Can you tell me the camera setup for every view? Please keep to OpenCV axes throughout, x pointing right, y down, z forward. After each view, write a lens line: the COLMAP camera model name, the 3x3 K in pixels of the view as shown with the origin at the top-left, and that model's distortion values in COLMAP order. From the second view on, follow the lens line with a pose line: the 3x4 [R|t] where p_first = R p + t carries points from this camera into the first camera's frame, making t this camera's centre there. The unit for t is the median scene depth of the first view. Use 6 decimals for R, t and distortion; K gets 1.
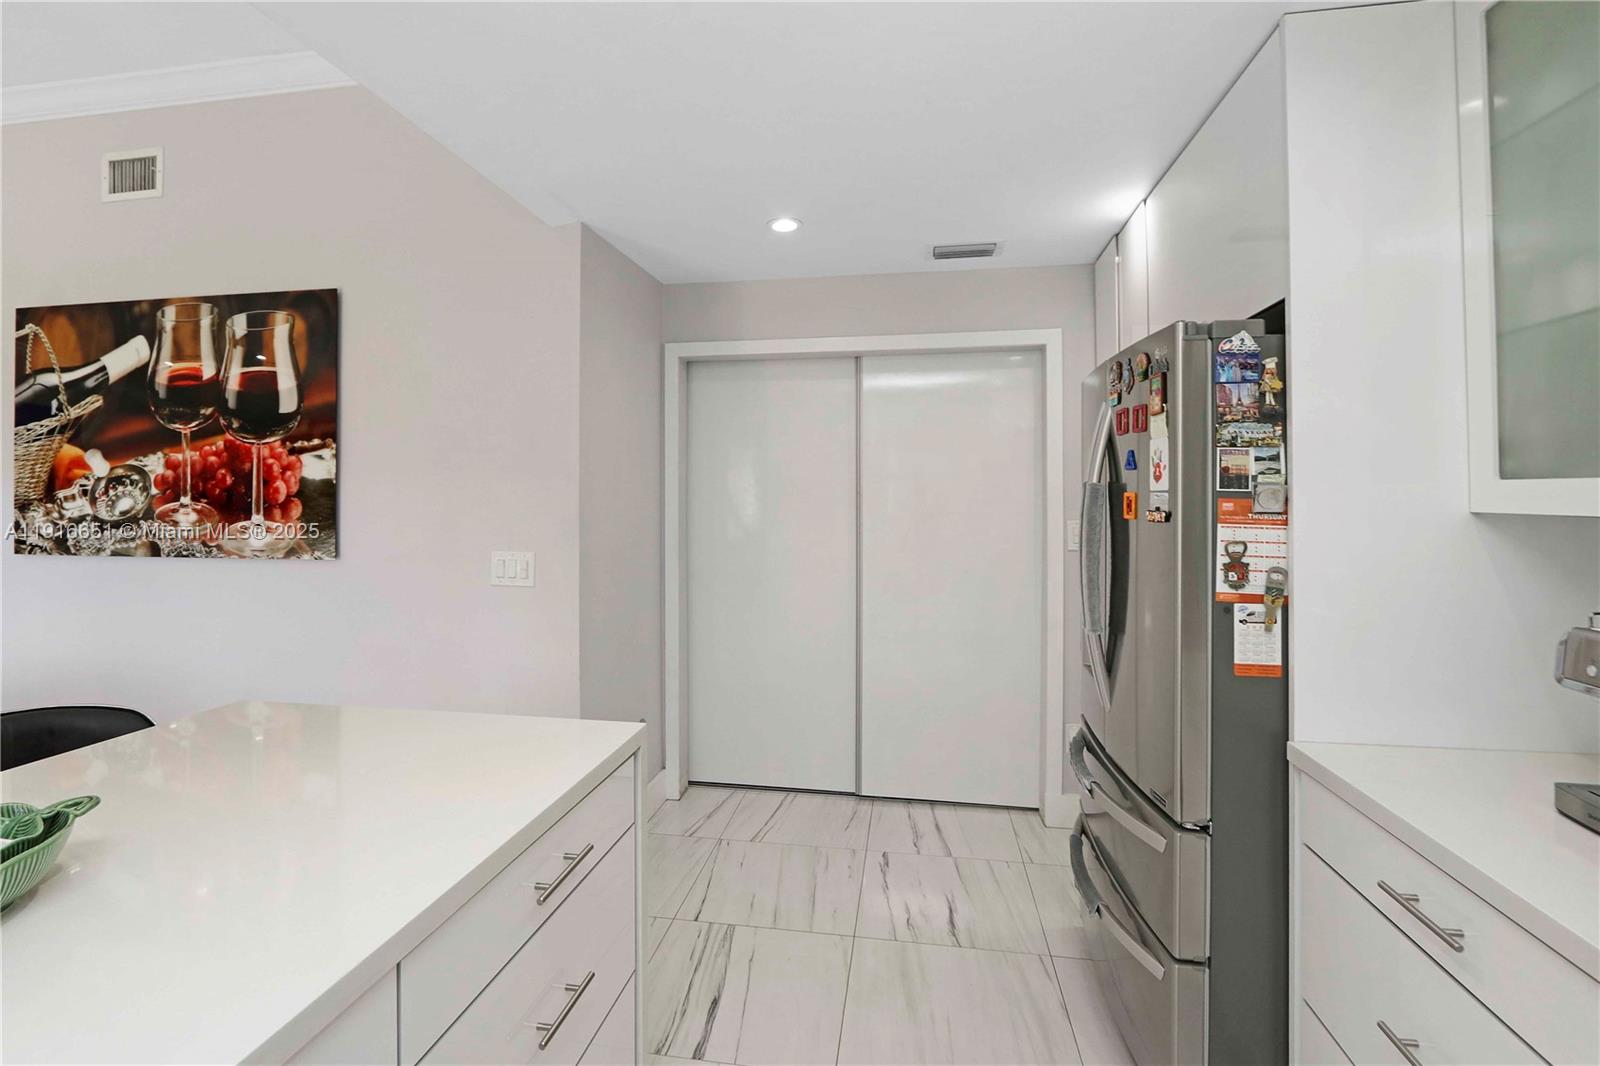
lens RADIAL K [[764.8, 0, 785.7], [0, 764.8, 494.4], [0, 0, 1]] dist [-0.010311, 0.002672]
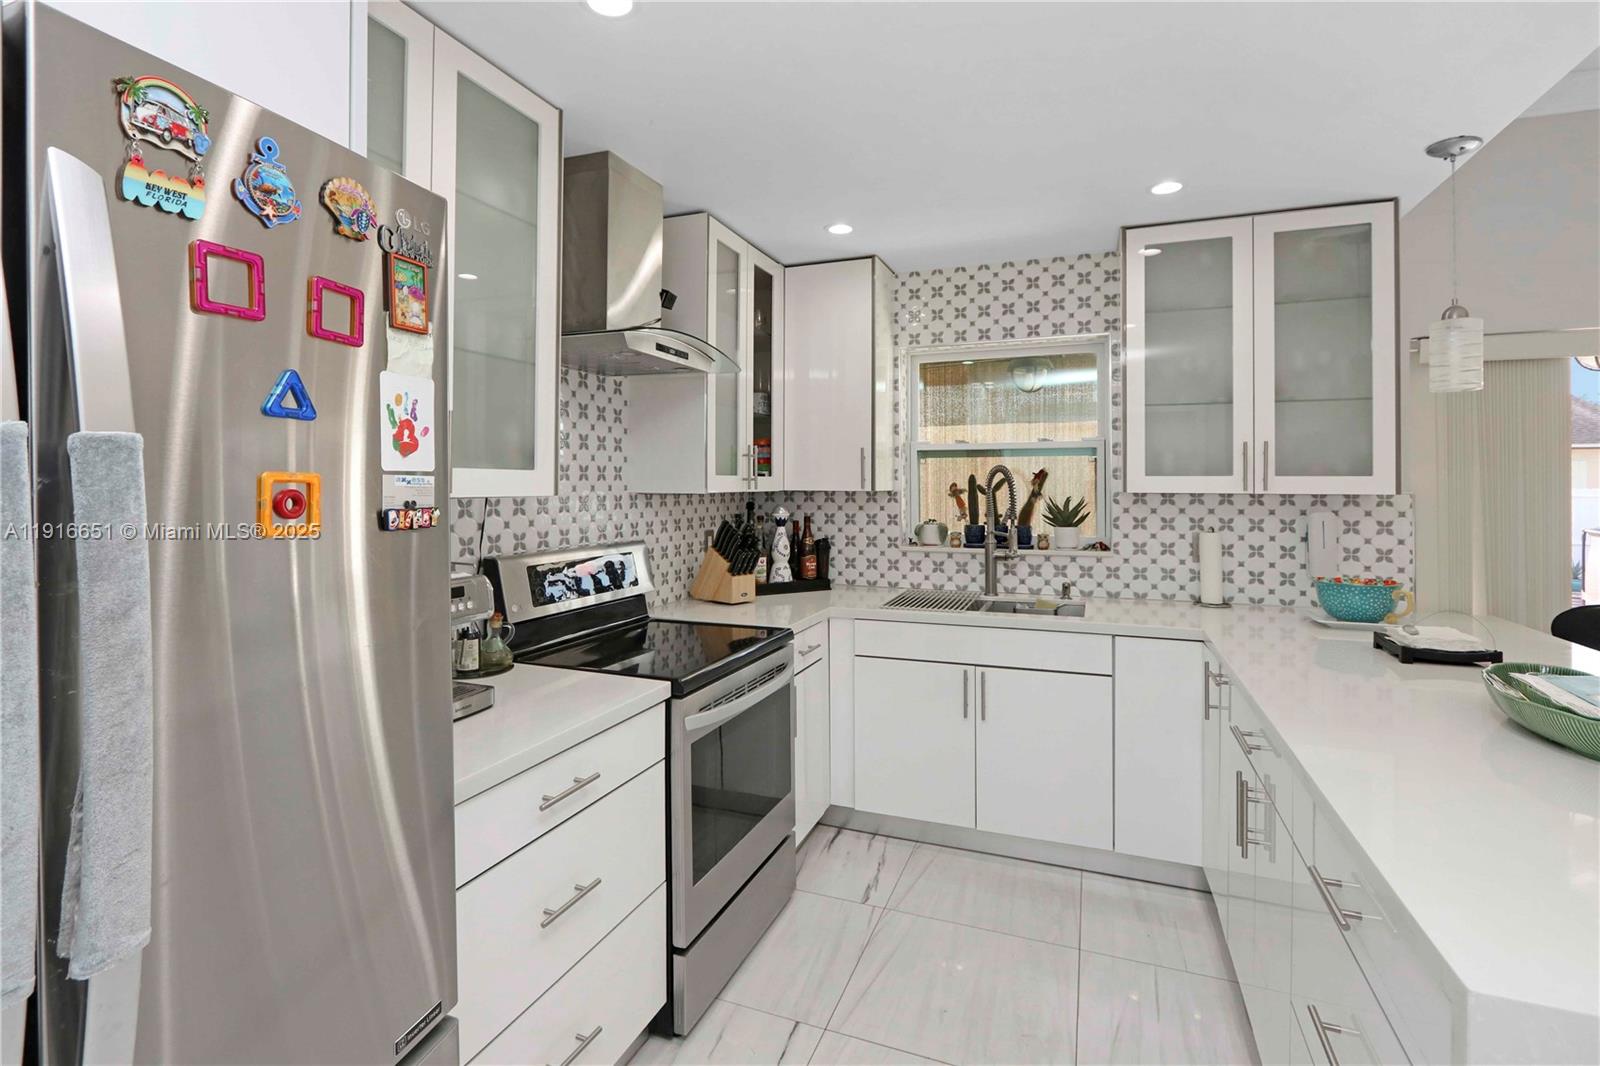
lens RADIAL K [[764.8, 0, 785.8], [0, 764.8, 485.0], [0, 0, 1]] dist [-0.010311, 0.002672]
pose [[-0.976886, -0.000117, 0.213761, 0.061419], [-0.000296, 1.000000, -0.000804, 0.002937], [-0.213761, -0.000849, -0.976886, 0.829853]]
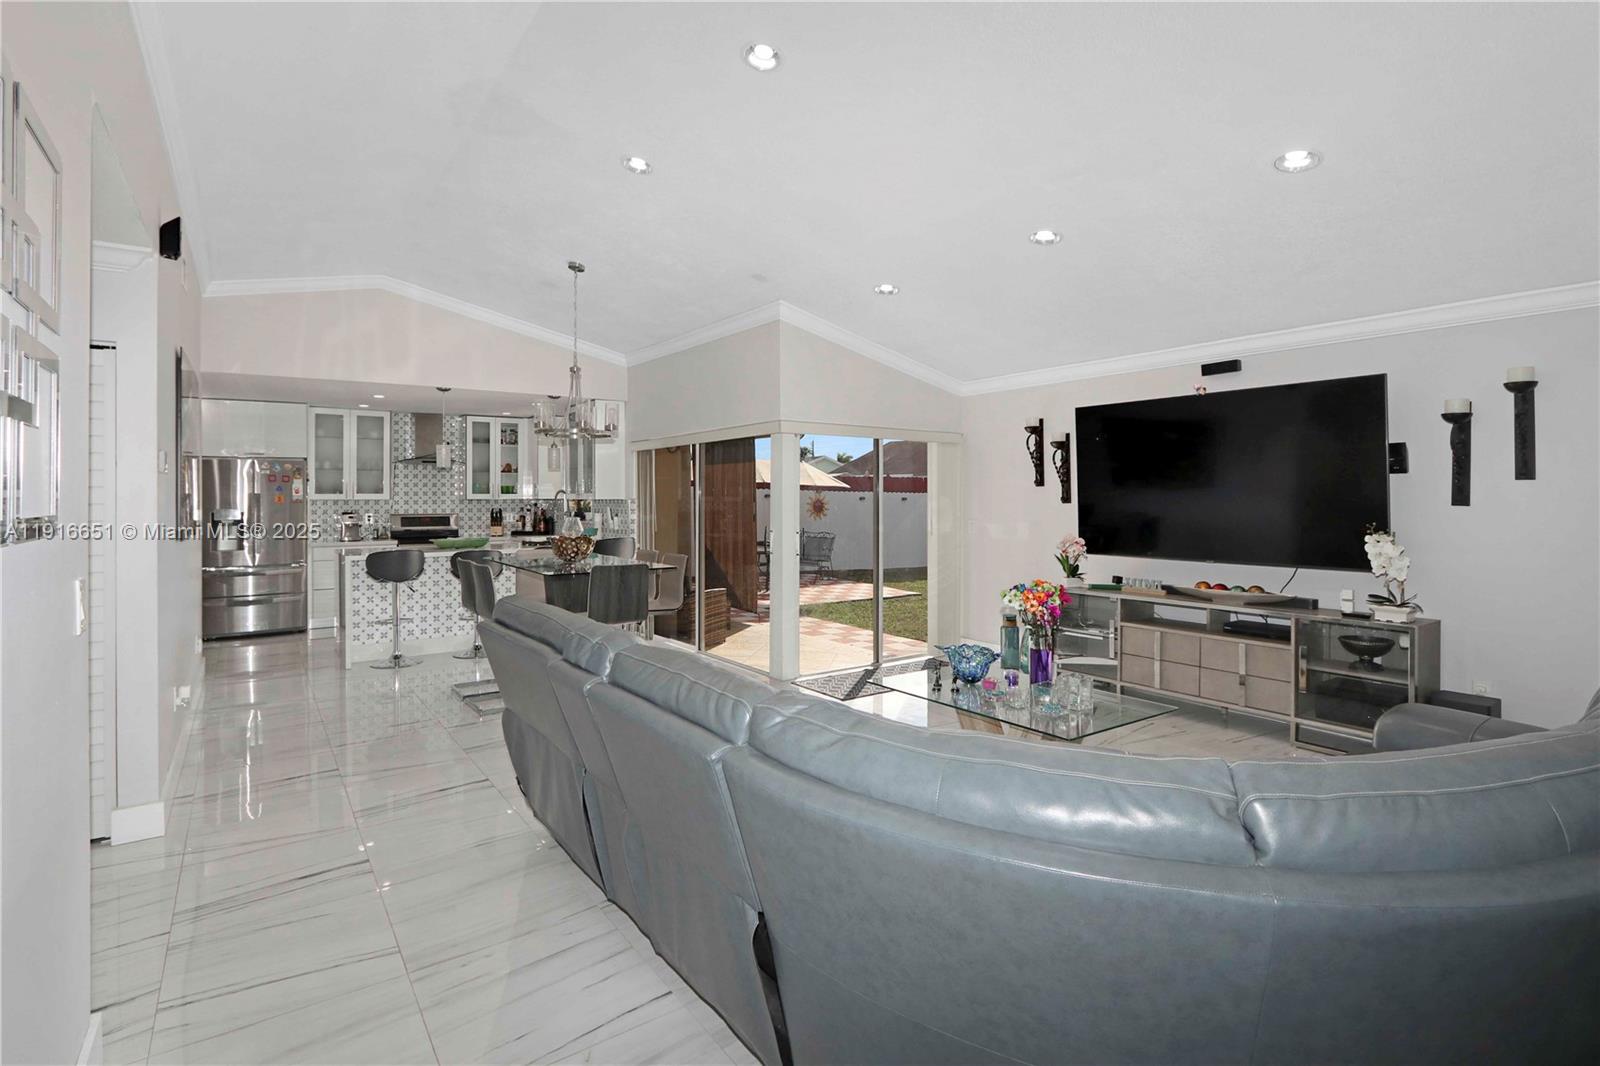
lens RADIAL K [[764.8, 0, 765.0], [0, 764.8, 503.2], [0, 0, 1]] dist [-0.010311, 0.002672]
pose [[-0.697497, -0.005106, 0.716570, -2.698886], [0.000942, 0.999967, 0.008041, 0.004495], [-0.716587, 0.006283, -0.697469, 1.233450]]
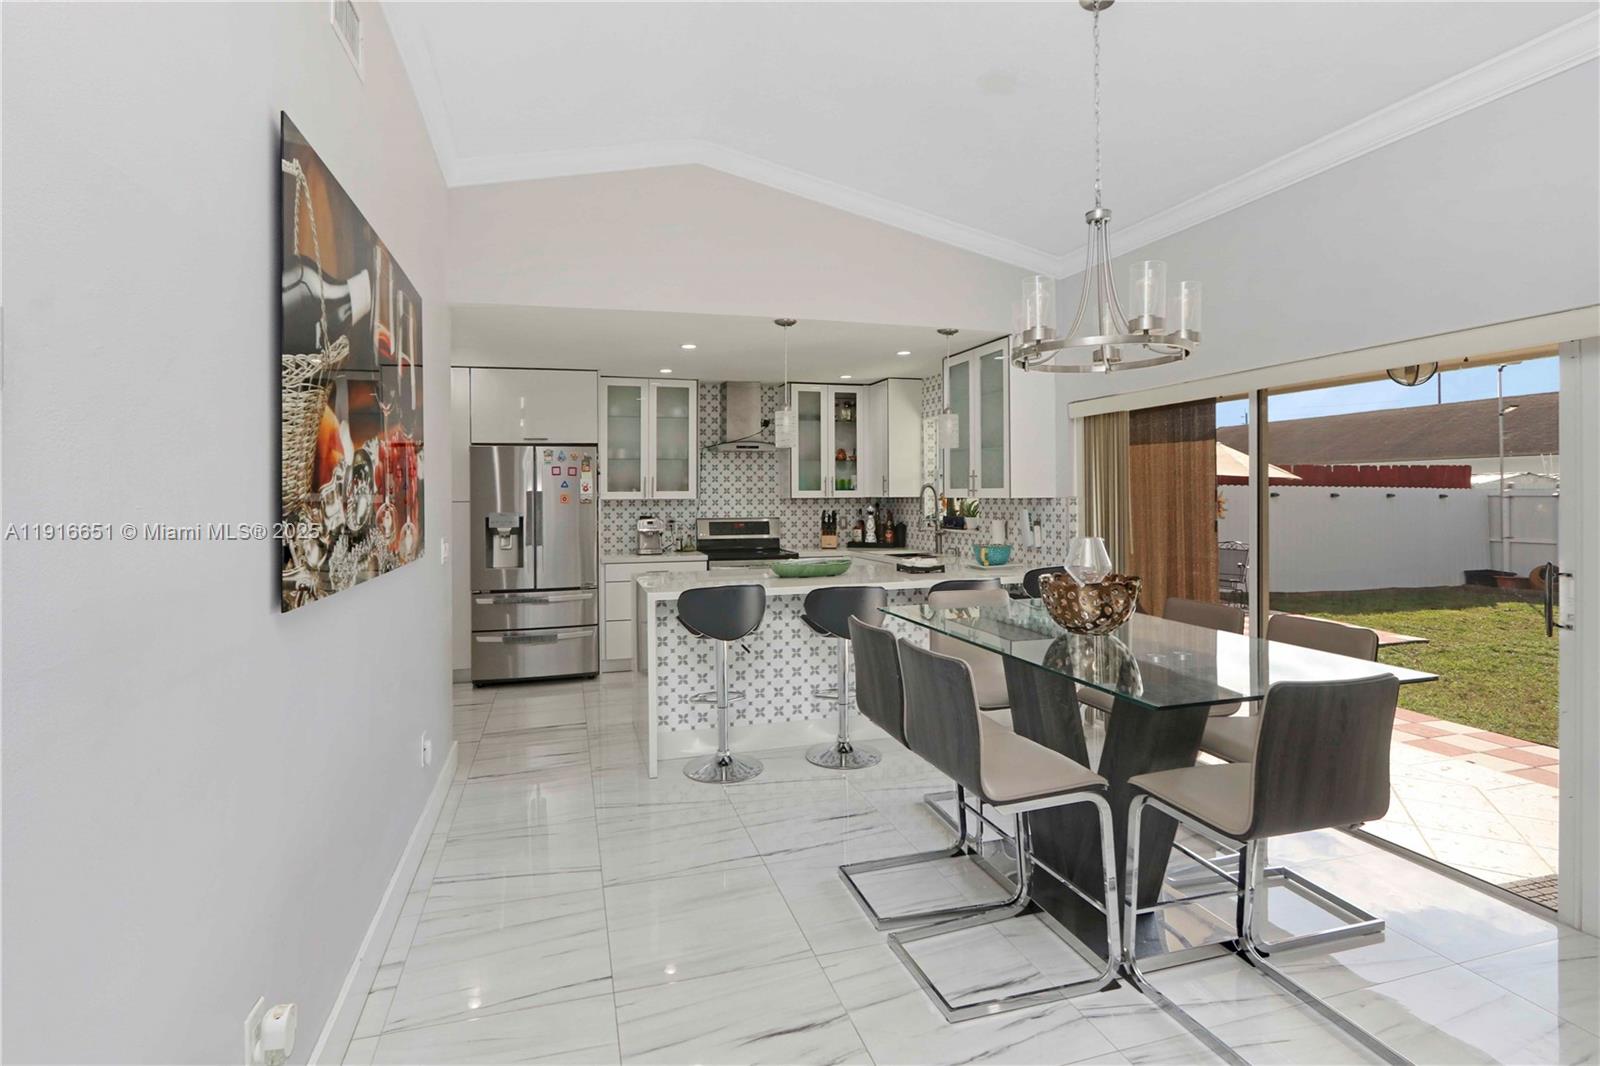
lens RADIAL K [[764.8, 0, 765.2], [0, 764.8, 506.6], [0, 0, 1]] dist [-0.010311, 0.002672]
pose [[-0.419832, -0.010386, 0.907542, -1.659844], [0.005607, 0.999886, 0.014036, 0.004882], [-0.907585, 0.010981, -0.419726, 0.962178]]
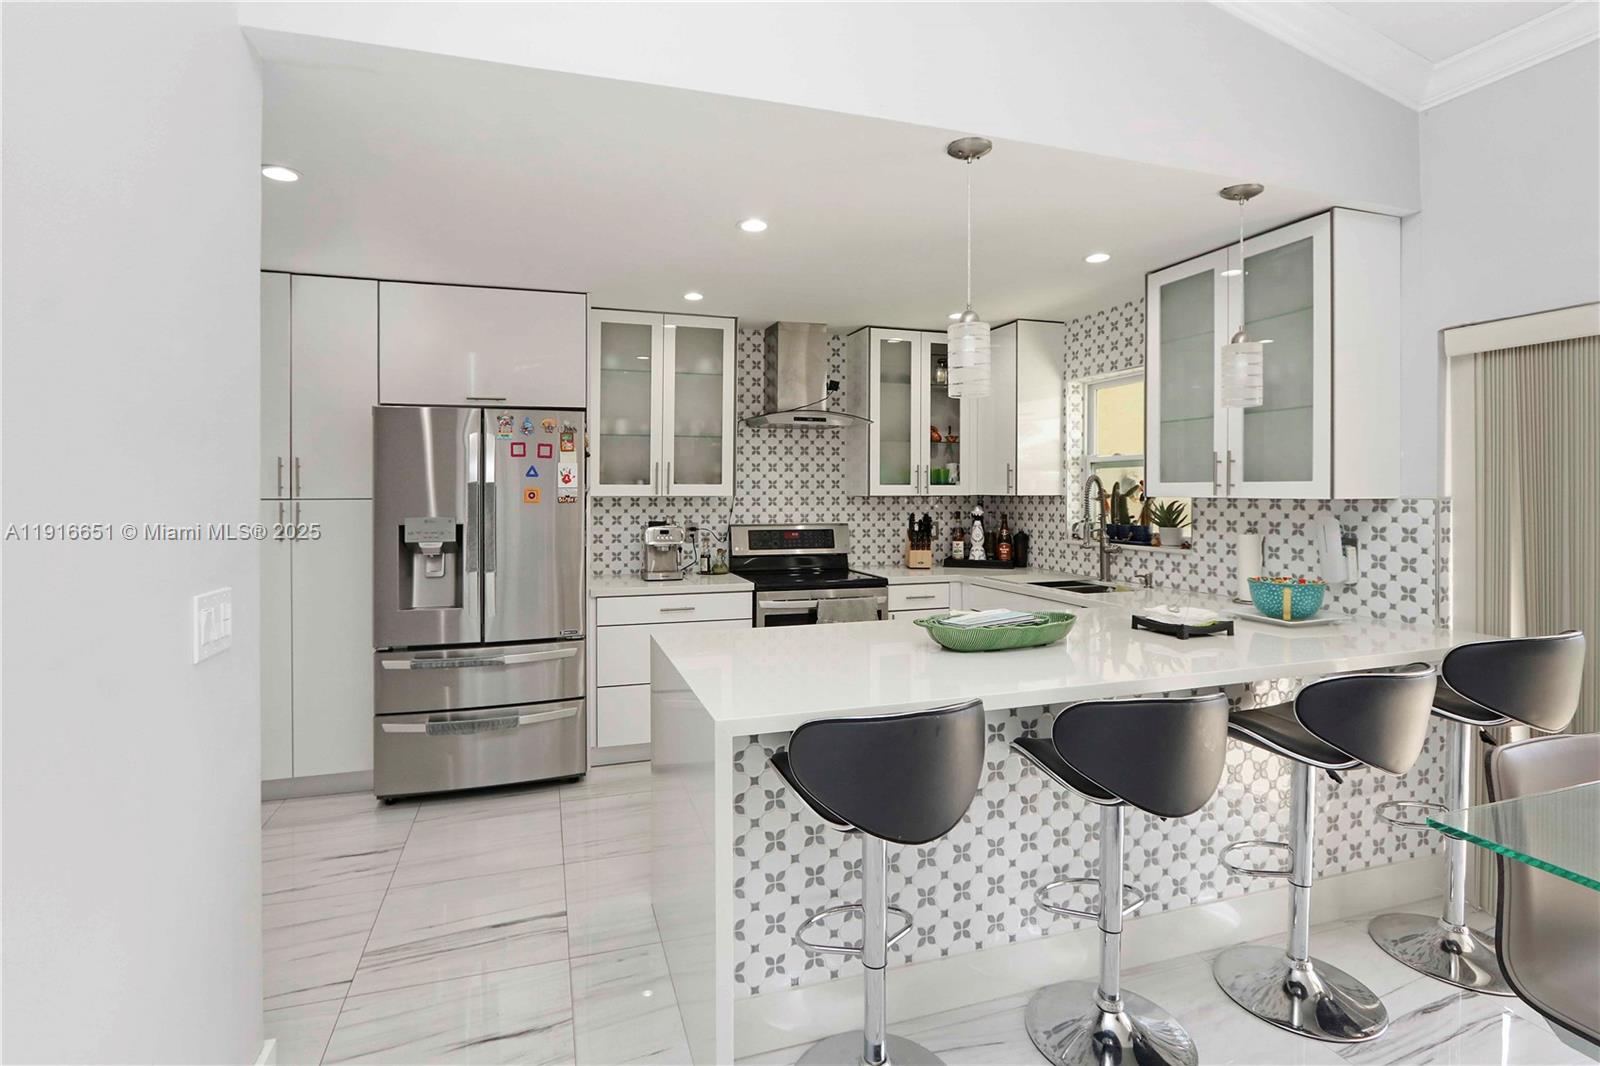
lens RADIAL K [[764.8, 0, 771.6], [0, 764.8, 503.4], [0, 0, 1]] dist [-0.010311, 0.002672]
pose [[-0.450093, -0.012935, 0.892888, -0.935484], [-0.000014, 0.999895, 0.014478, 0.004932], [-0.892982, 0.006504, -0.450046, 0.815956]]
